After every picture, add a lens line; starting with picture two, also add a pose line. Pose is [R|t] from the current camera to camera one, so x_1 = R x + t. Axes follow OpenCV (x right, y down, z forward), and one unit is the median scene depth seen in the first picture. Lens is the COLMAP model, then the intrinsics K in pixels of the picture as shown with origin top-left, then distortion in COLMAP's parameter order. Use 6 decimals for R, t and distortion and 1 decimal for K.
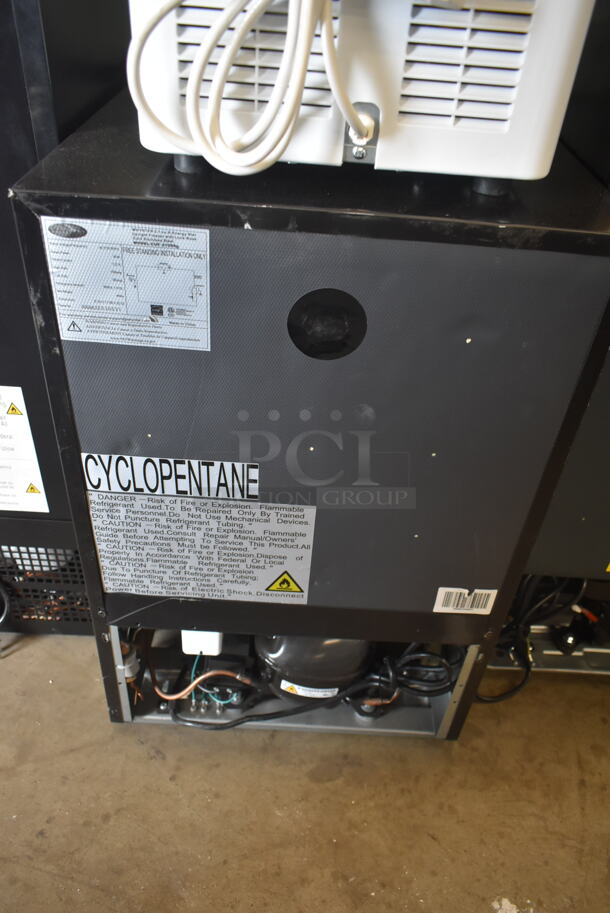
lens RADIAL K [[692.7, 0, 305.9], [0, 692.7, 455.3], [0, 0, 1]] dist [-0.015004, -0.000190]
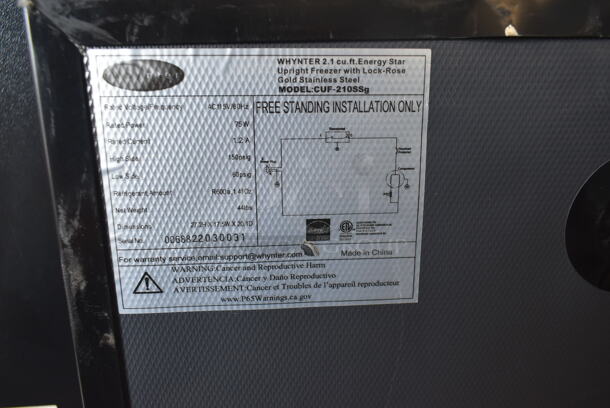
lens RADIAL K [[462.8, 0, 303.9], [0, 462.8, 203.5], [0, 0, 1]] dist [-0.015004, -0.000190]
pose [[0.991887, -0.103475, 0.073850, -0.254628], [0.124642, 0.905855, -0.404835, -0.095347], [-0.025007, 0.410755, 0.911403, 0.705735]]
